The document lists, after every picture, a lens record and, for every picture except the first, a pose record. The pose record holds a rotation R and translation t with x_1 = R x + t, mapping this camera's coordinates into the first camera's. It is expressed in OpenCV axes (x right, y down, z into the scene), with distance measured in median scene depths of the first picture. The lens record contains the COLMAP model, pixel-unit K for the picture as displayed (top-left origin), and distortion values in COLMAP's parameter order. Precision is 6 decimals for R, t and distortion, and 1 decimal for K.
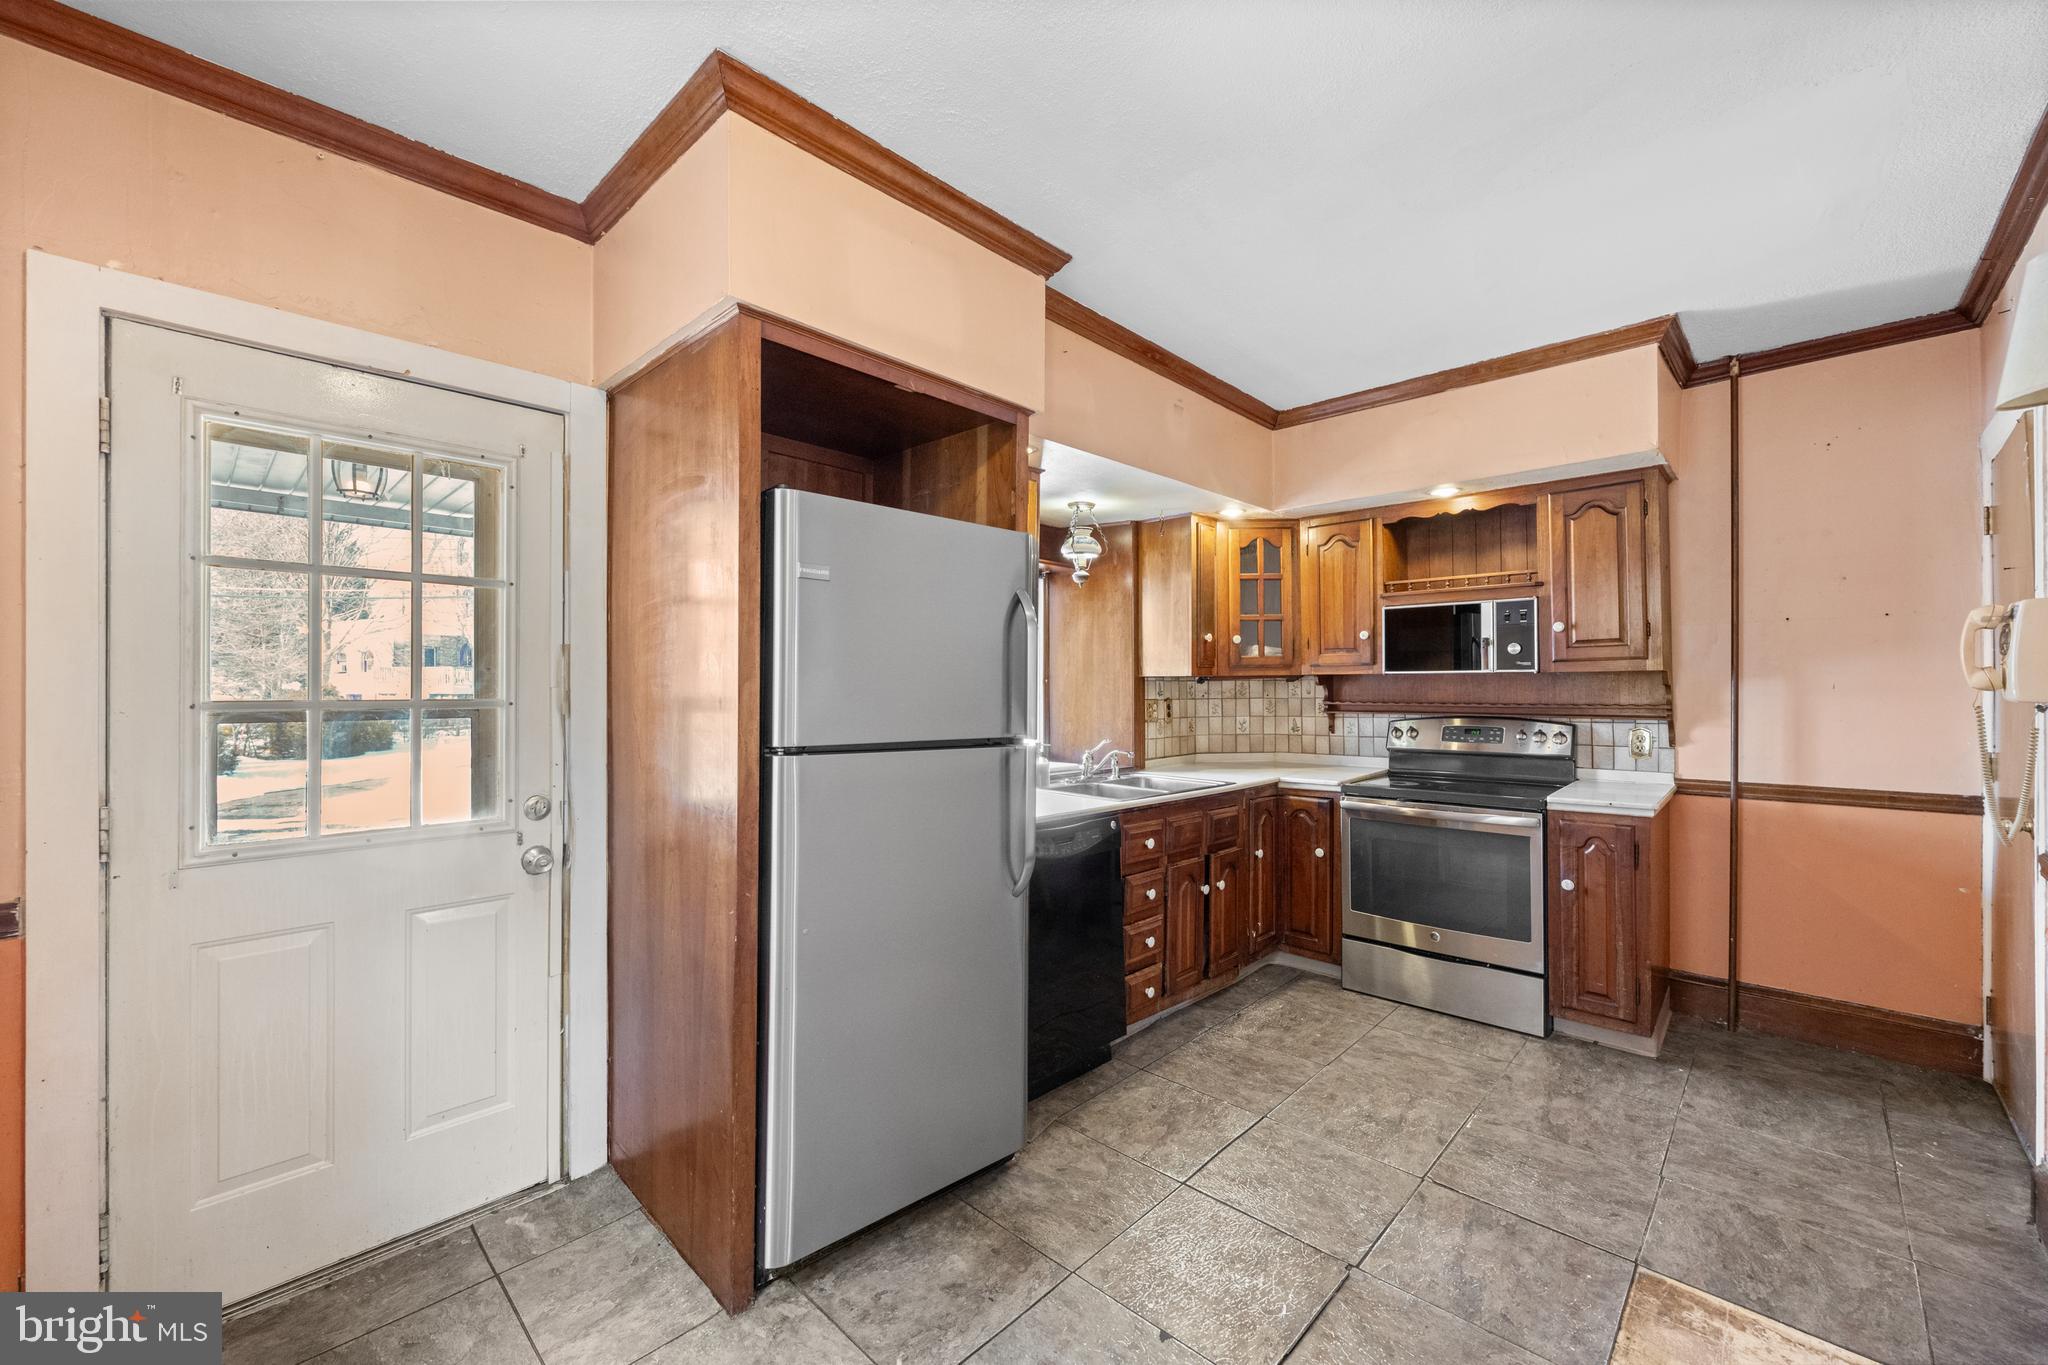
lens RADIAL K [[816.1, 0, 1005.9], [0, 816.1, 692.6], [0, 0, 1]] dist [-0.002128, 0.000555]
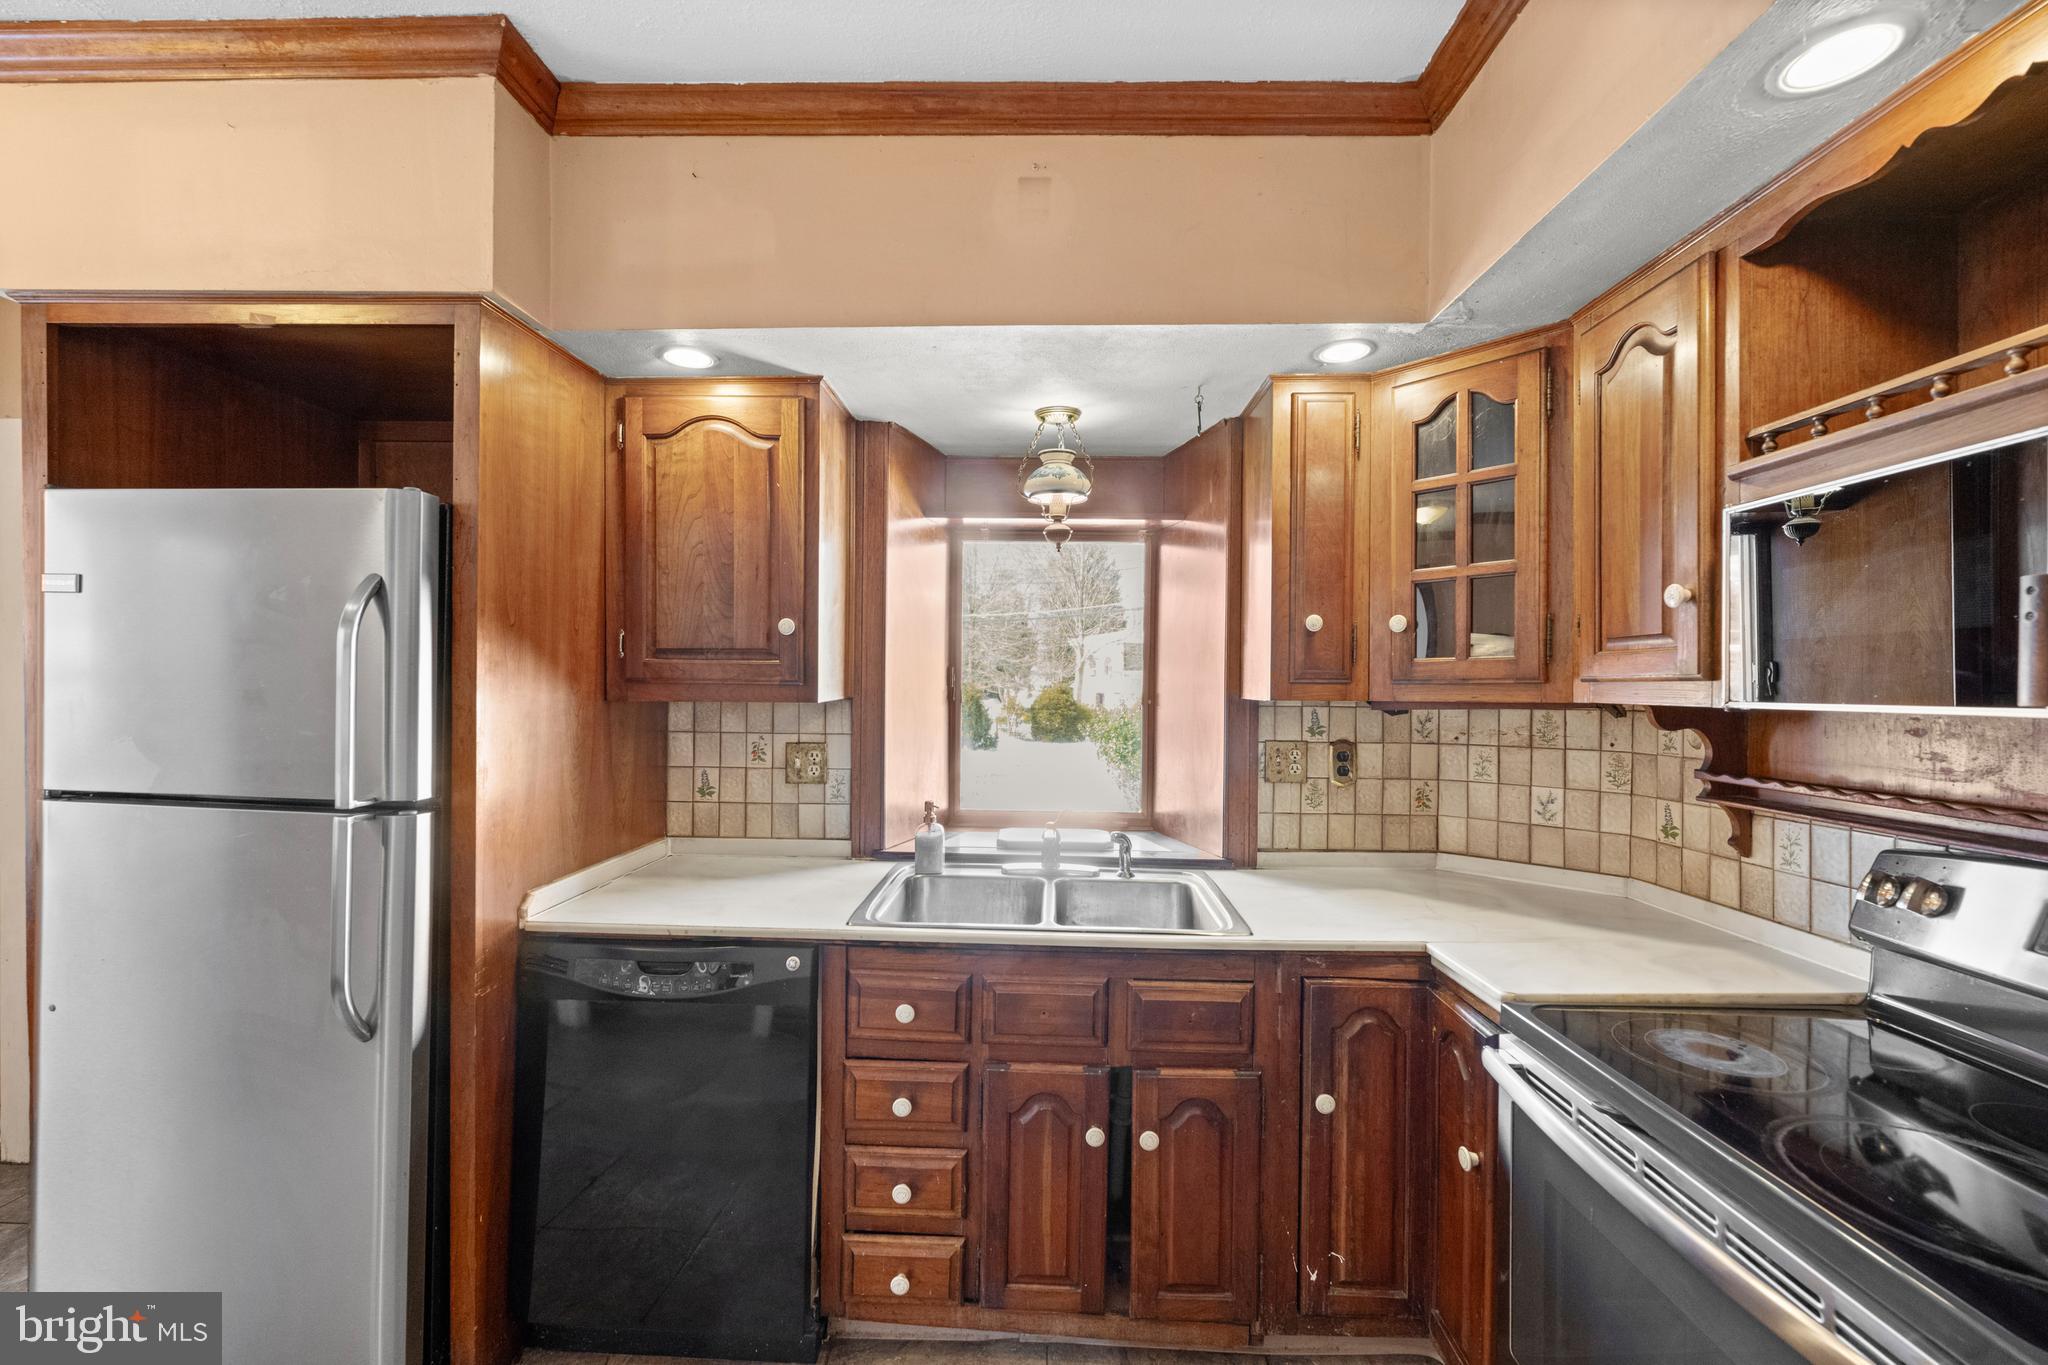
lens RADIAL K [[816.1, 0, 1022.5], [0, 816.1, 695.2], [0, 0, 1]] dist [-0.002128, 0.000555]
pose [[0.678004, 0.020074, -0.734784, 0.636256], [-0.013455, 0.999798, 0.014899, -0.037557], [0.734935, -0.000215, 0.678137, 0.700223]]
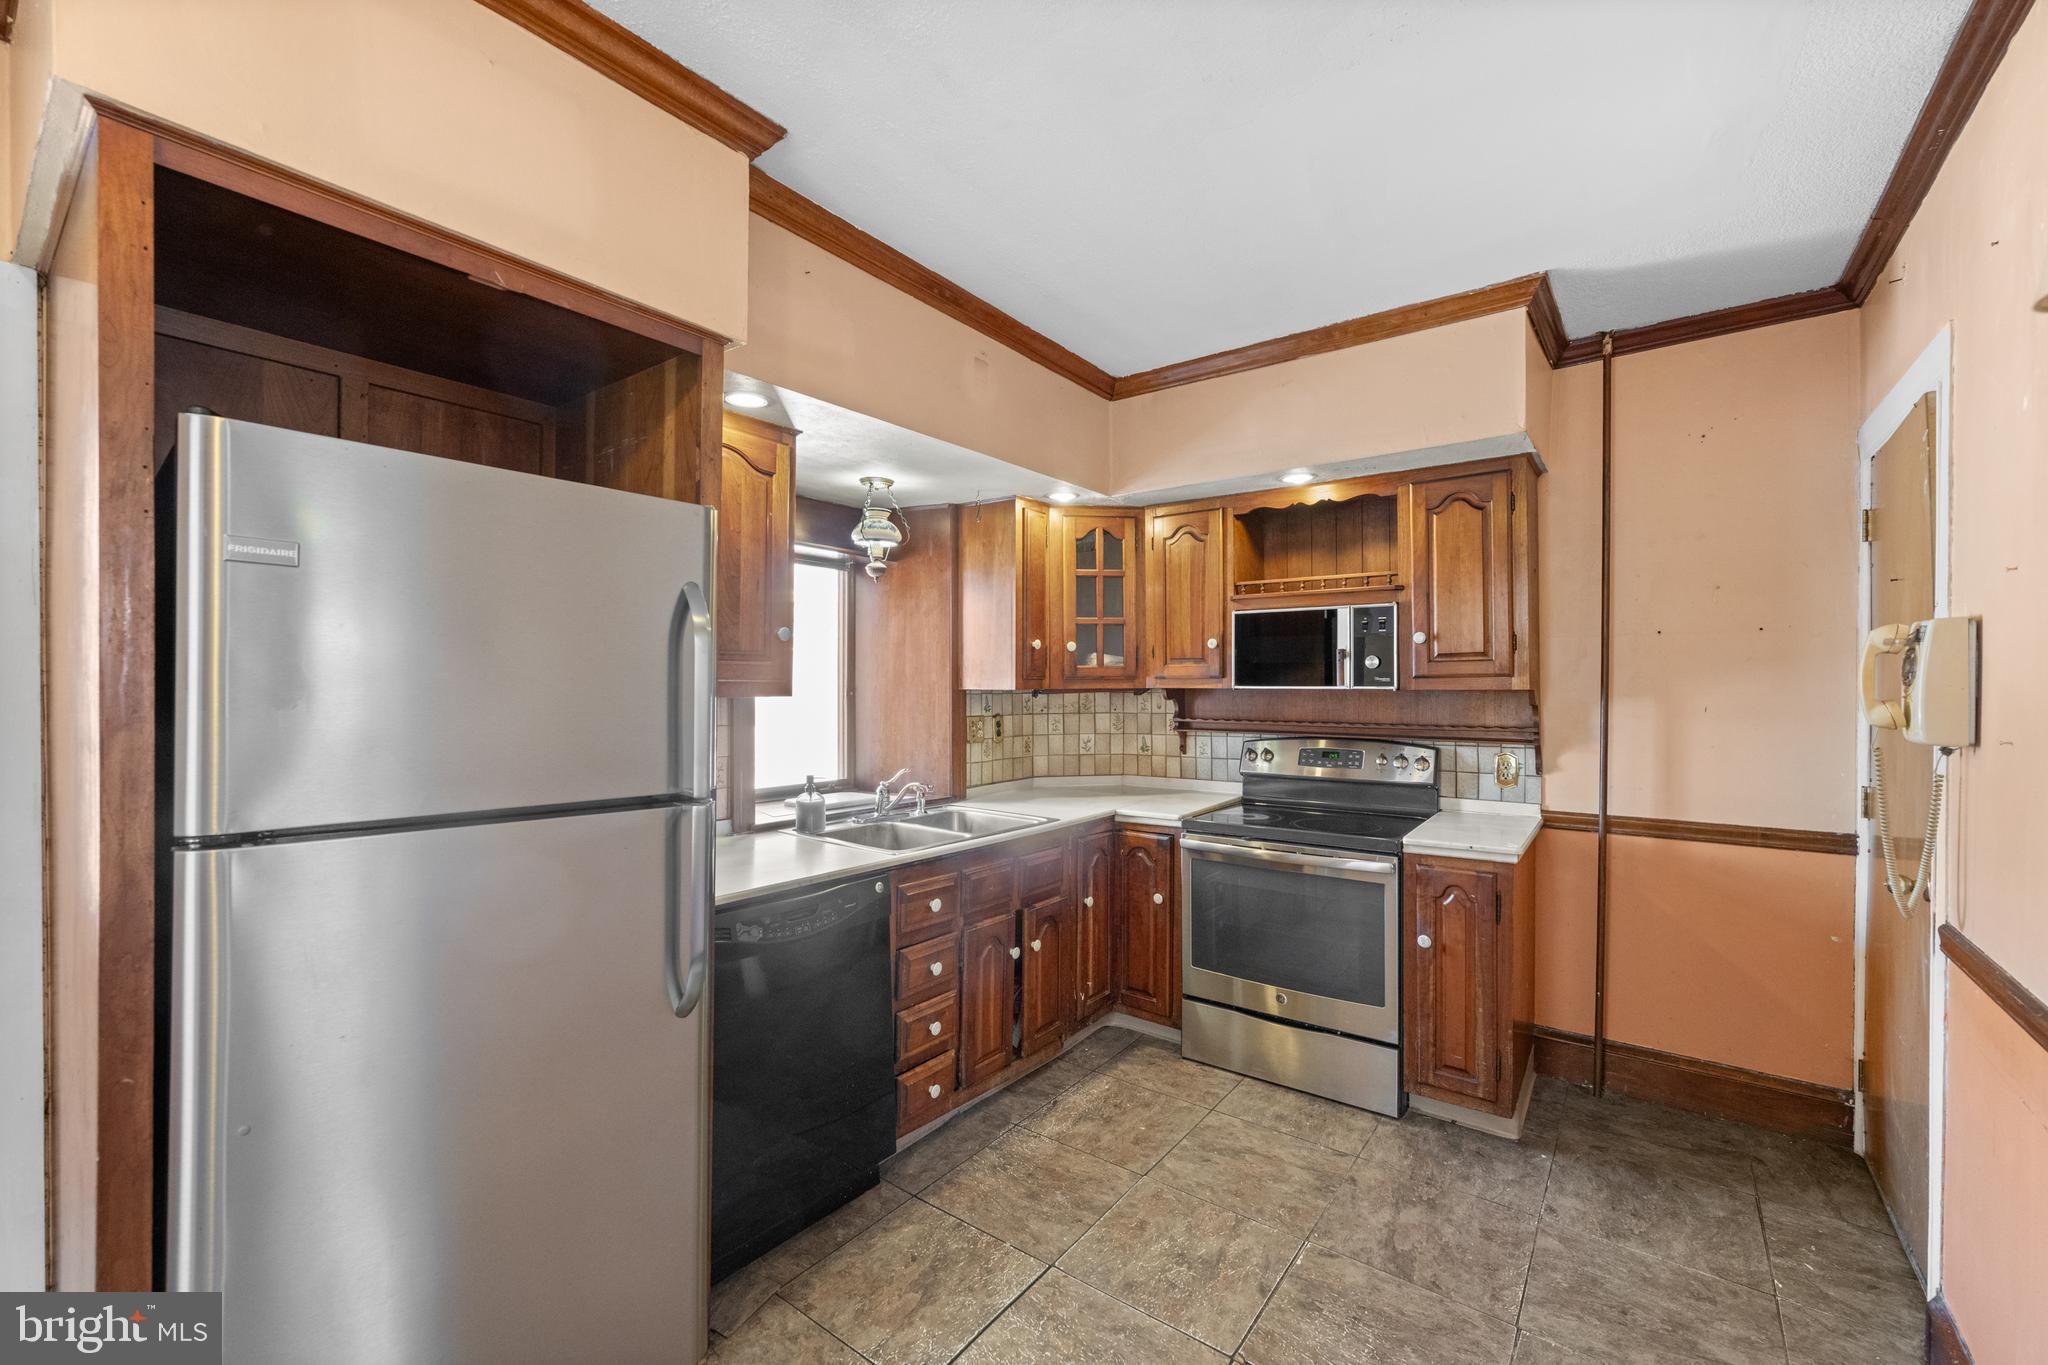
lens RADIAL K [[816.1, 0, 1025.7], [0, 816.1, 694.9], [0, 0, 1]] dist [-0.002128, 0.000555]
pose [[0.993220, 0.001342, 0.116242, 0.175201], [-0.002543, 0.999945, 0.010189, -0.030051], [-0.116222, -0.010415, 0.993169, 0.202938]]
